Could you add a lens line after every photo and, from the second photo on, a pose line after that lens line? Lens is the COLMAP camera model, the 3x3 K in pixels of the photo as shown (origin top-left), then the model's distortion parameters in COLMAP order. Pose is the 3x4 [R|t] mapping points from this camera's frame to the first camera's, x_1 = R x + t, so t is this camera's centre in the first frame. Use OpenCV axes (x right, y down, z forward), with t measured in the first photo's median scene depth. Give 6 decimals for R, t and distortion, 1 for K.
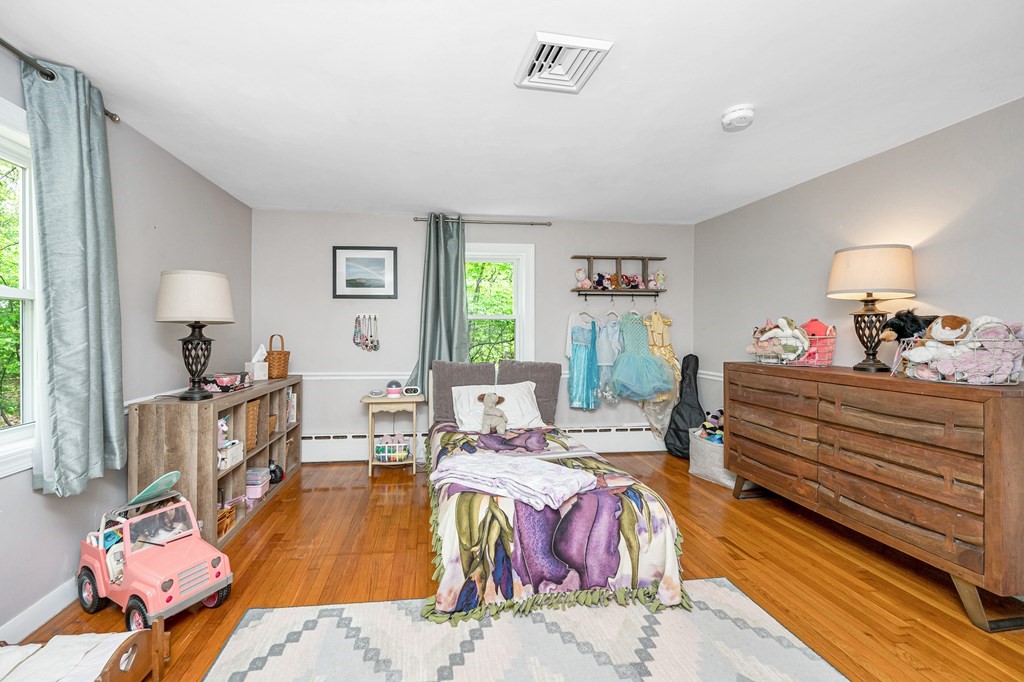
lens RADIAL K [[410.5, 0, 470.2], [0, 410.5, 330.7], [0, 0, 1]] dist [0.001273, 0.000048]
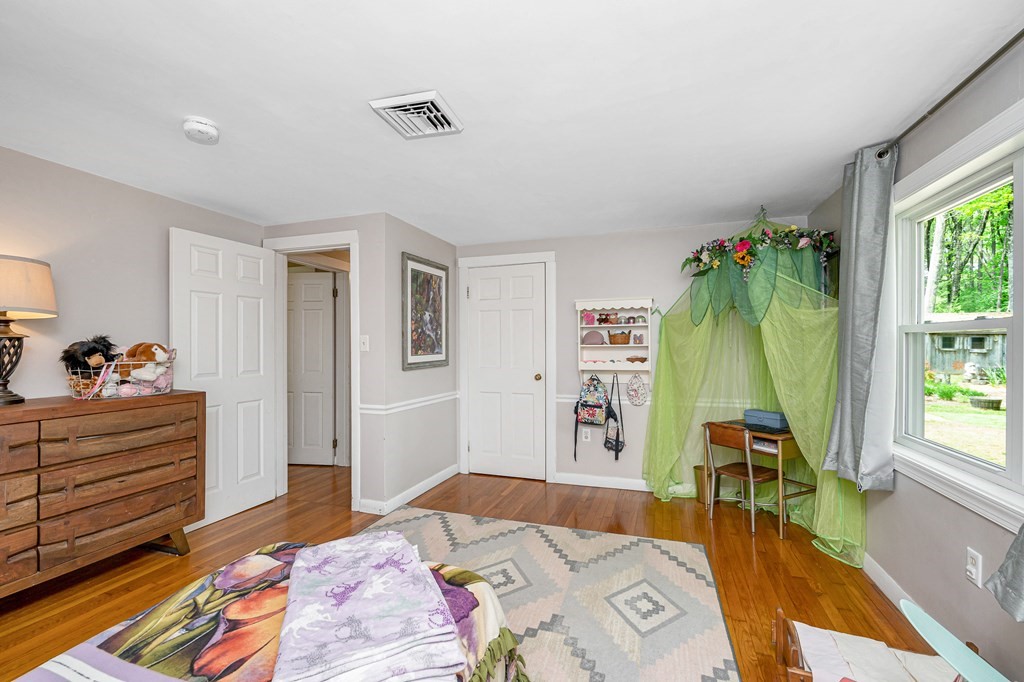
lens RADIAL K [[417.2, 0, 504.1], [0, 417.2, 344.2], [0, 0, 1]] dist [0.000715, 0.000200]
pose [[-0.899590, 0.000517, 0.436734, -0.330405], [-0.002044, 0.999983, -0.005395, -0.024111], [-0.436730, -0.005746, -0.899574, 1.324376]]
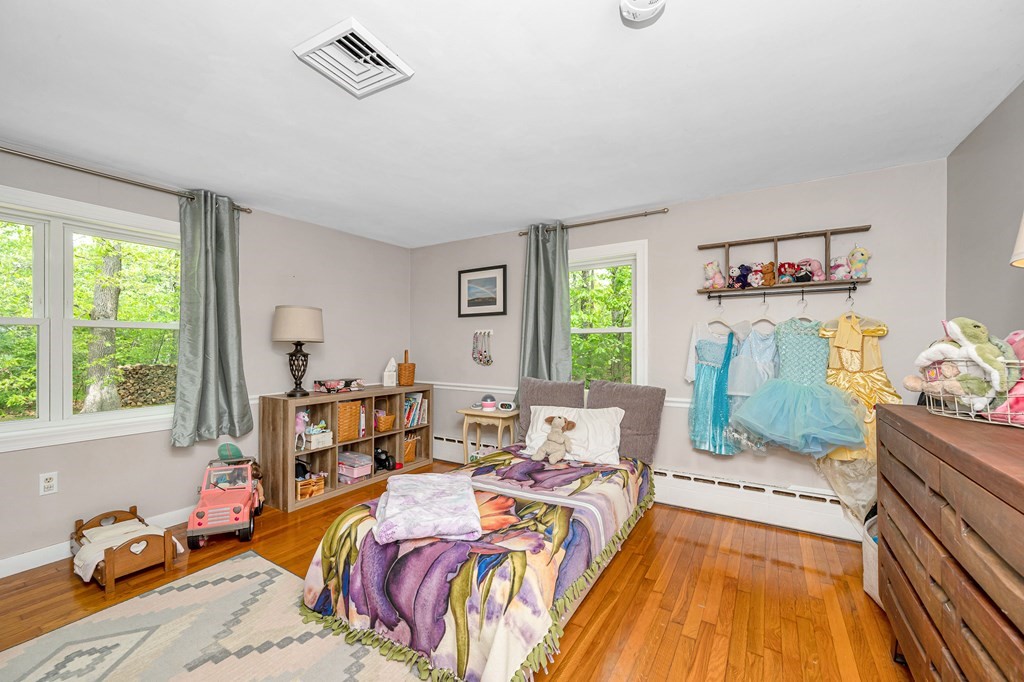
lens RADIAL K [[405.3, 0, 512.0], [0, 405.3, 341.0], [0, 0, 1]] dist [-0.001505, -0.000354]
pose [[0.787310, -0.008959, -0.616492, 0.737943], [0.004670, 0.999952, -0.008566, -0.006895], [0.616539, 0.003865, 0.787315, 0.346896]]
